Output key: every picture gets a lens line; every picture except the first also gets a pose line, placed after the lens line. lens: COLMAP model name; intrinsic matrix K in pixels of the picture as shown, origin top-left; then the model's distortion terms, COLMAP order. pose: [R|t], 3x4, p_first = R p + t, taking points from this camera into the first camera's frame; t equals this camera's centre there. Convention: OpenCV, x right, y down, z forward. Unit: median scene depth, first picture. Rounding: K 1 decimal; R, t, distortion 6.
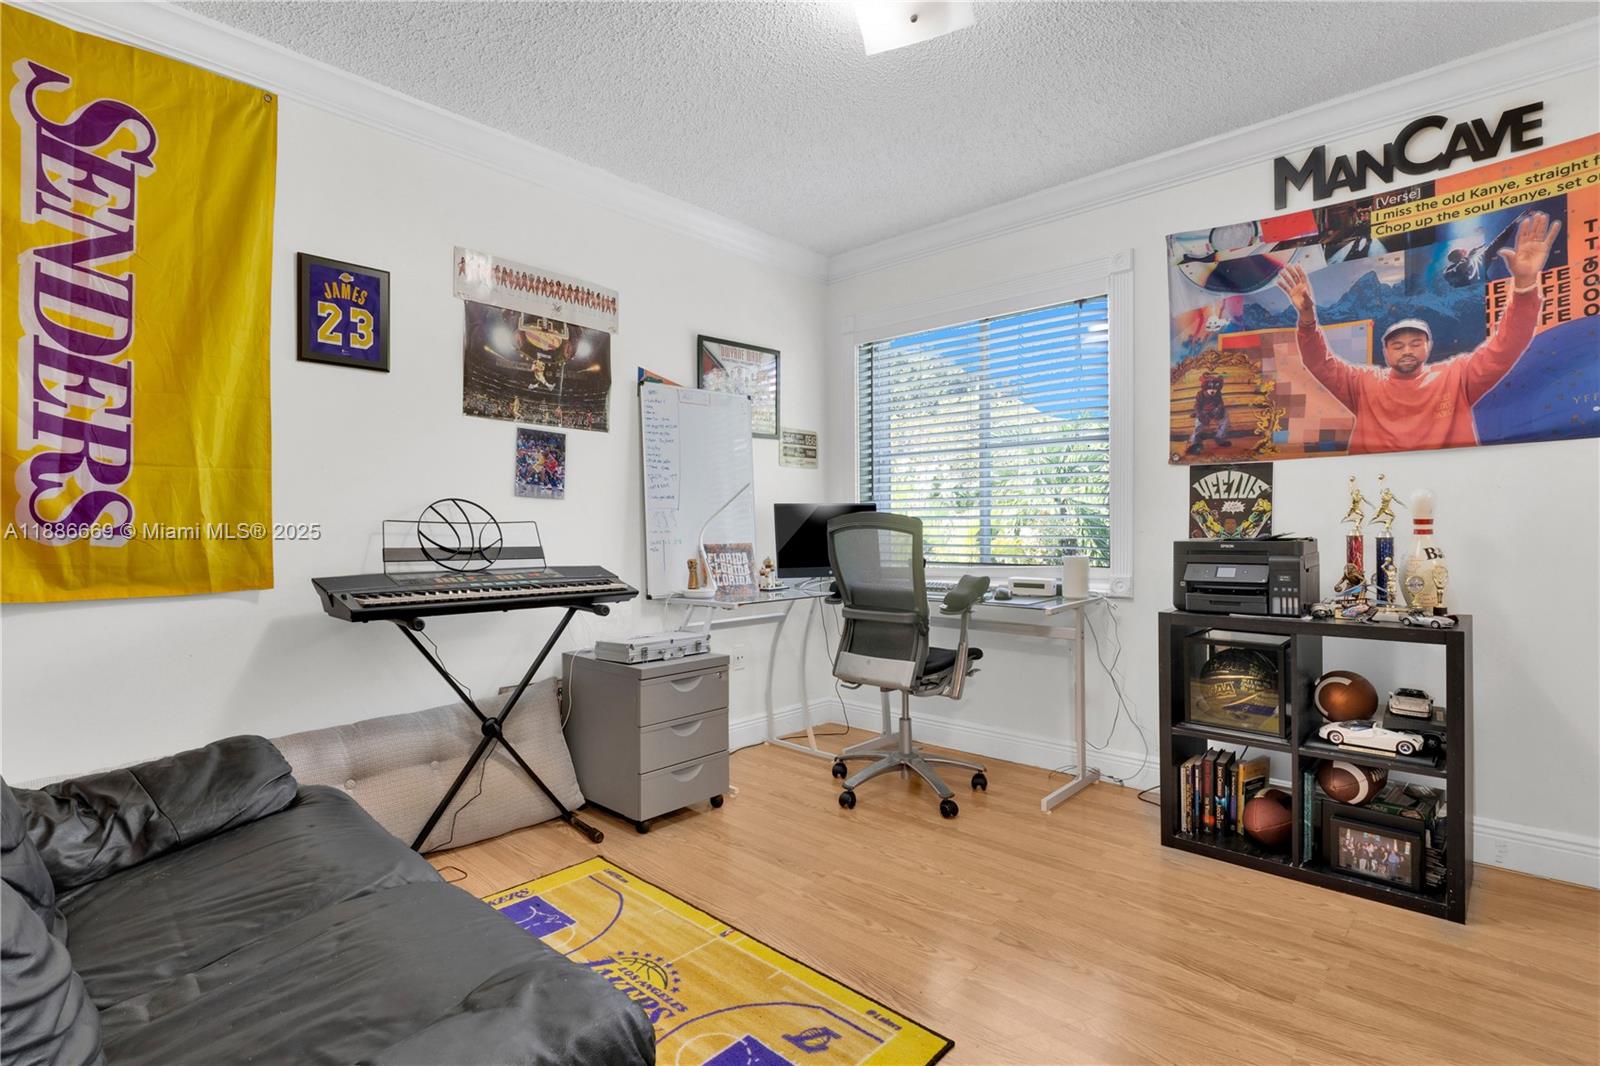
lens RADIAL K [[772.9, 0, 800.3], [0, 772.9, 529.3], [0, 0, 1]] dist [0.002187, -0.001144]
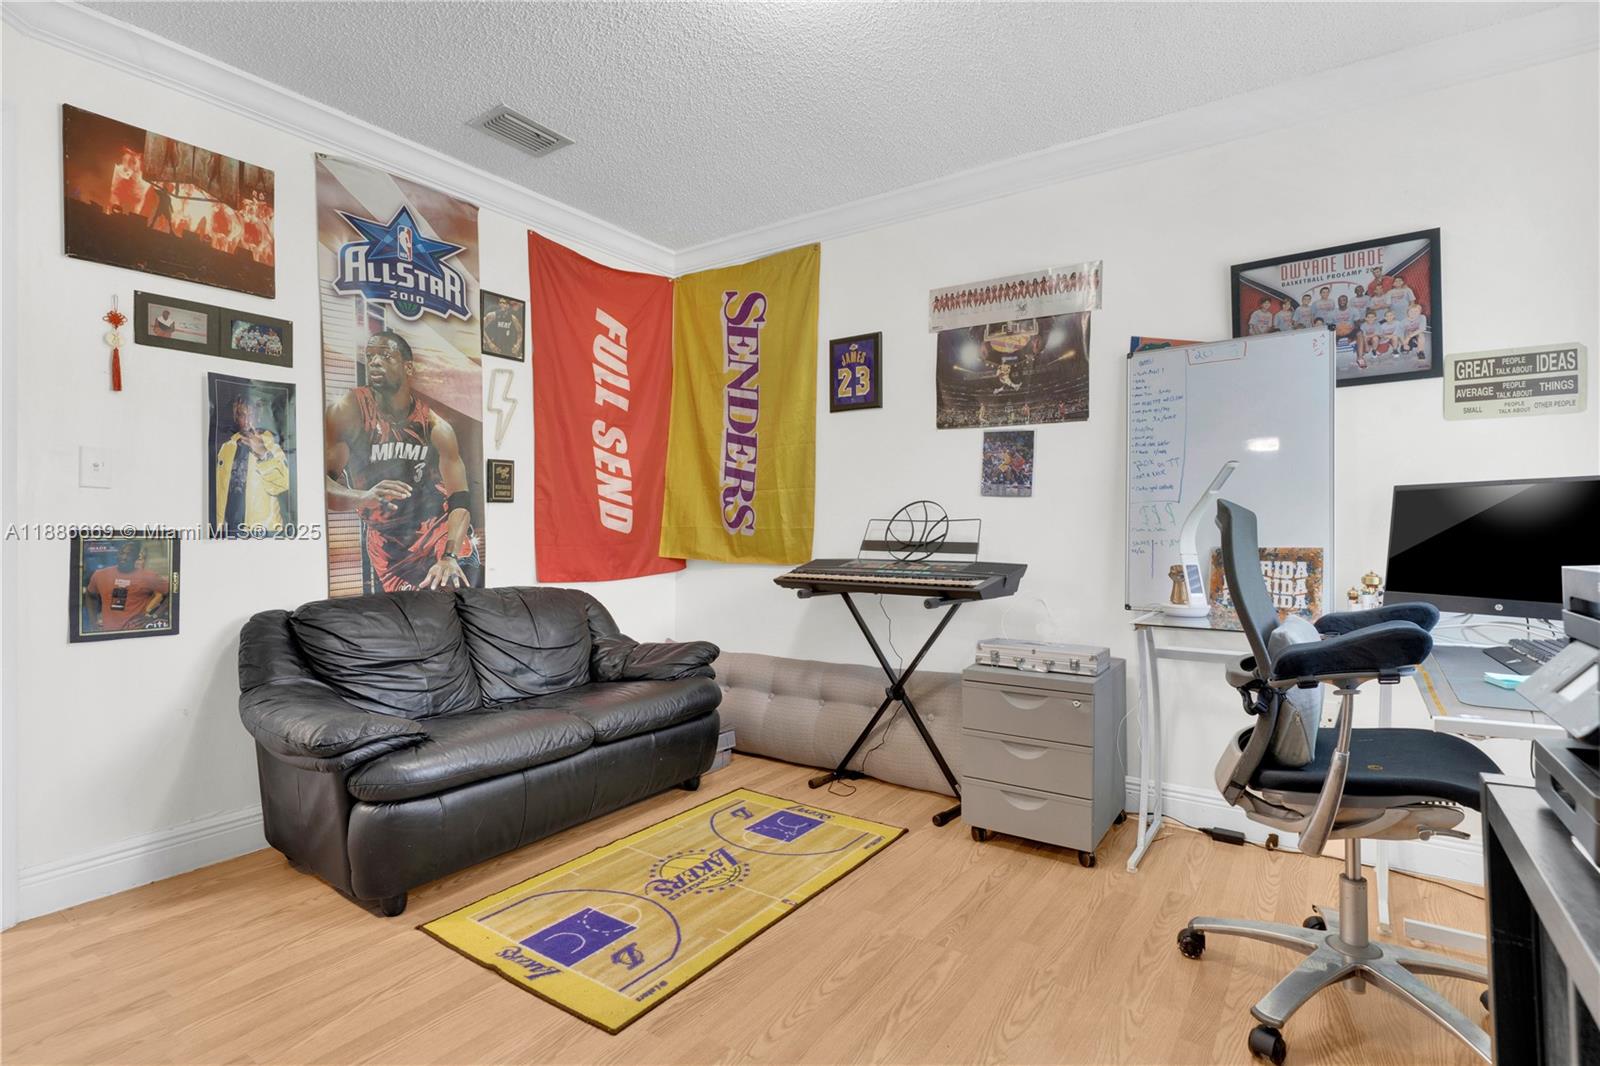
lens RADIAL K [[772.9, 0, 794.7], [0, 772.9, 521.0], [0, 0, 1]] dist [0.002187, -0.001144]
pose [[0.154645, -0.002453, -0.987967, 0.778157], [-0.000080, 0.999997, -0.002495, -0.005526], [0.987970, 0.000465, 0.154645, 0.672810]]
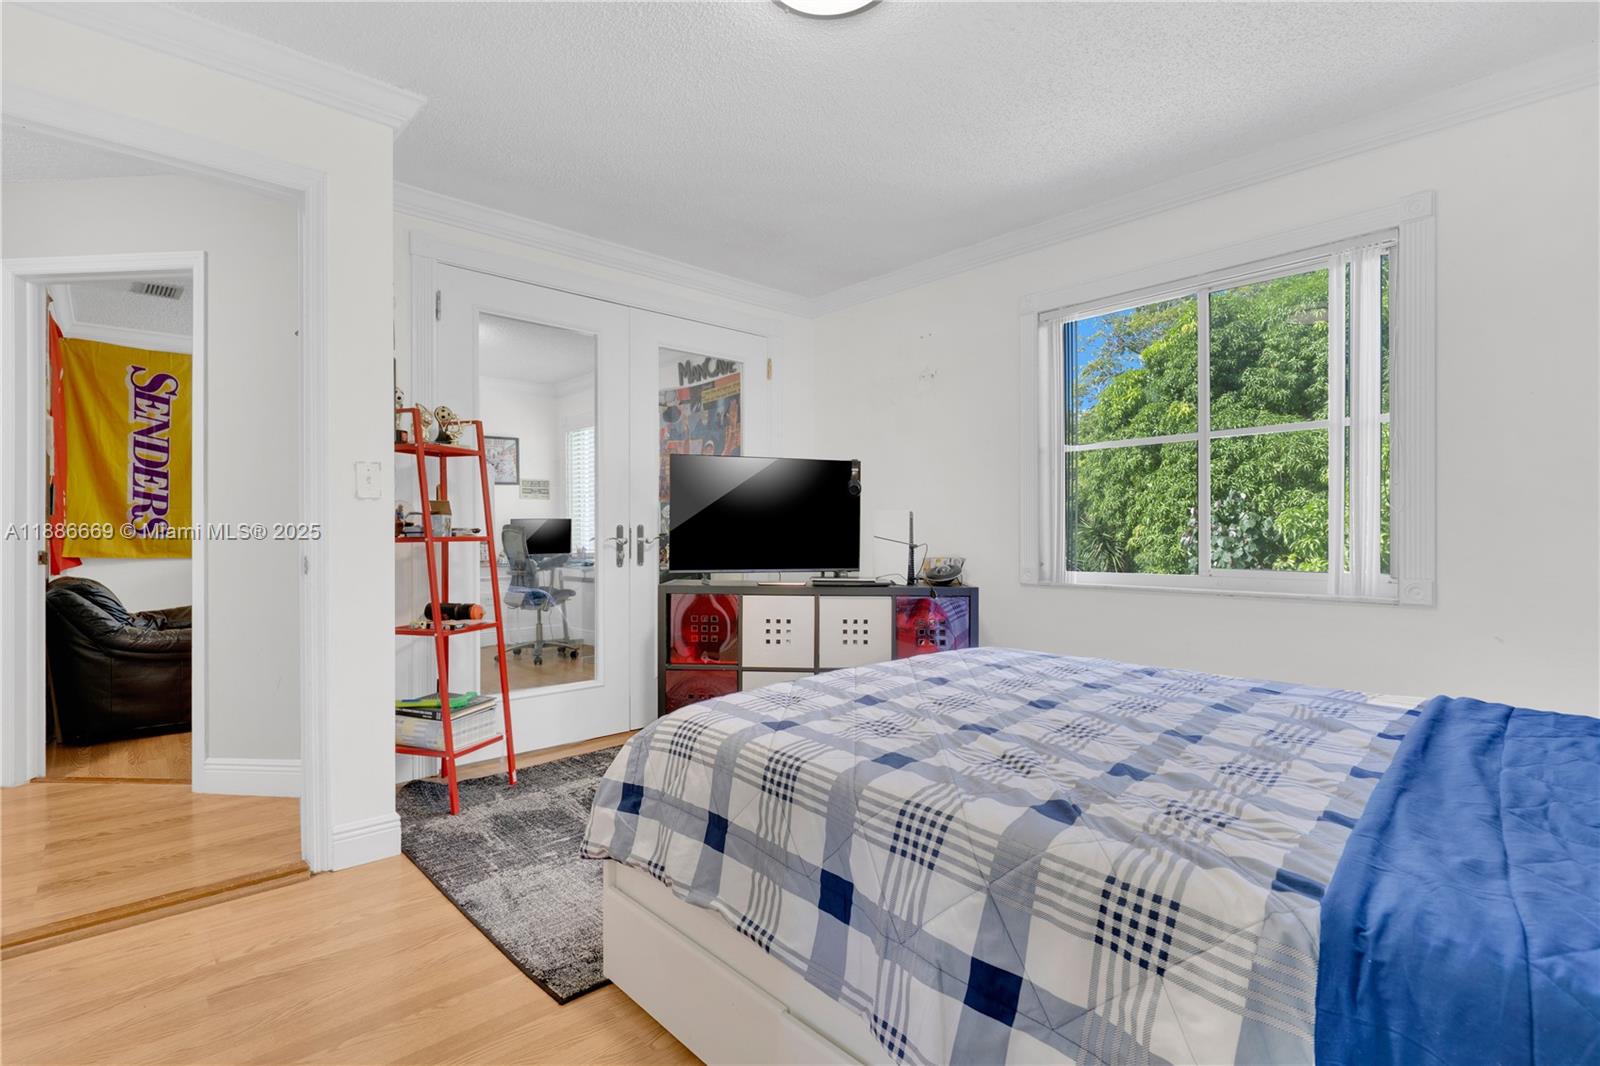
lens RADIAL K [[719.1, 0, 799.8], [0, 719.1, 530.6], [0, 0, 1]] dist [0.008604, 0.000054]
pose [[0.998348, -0.000683, -0.057460, 1.217869], [0.000374, 0.999985, -0.005396, 0.007540], [0.057463, 0.005366, 0.998333, -1.147300]]
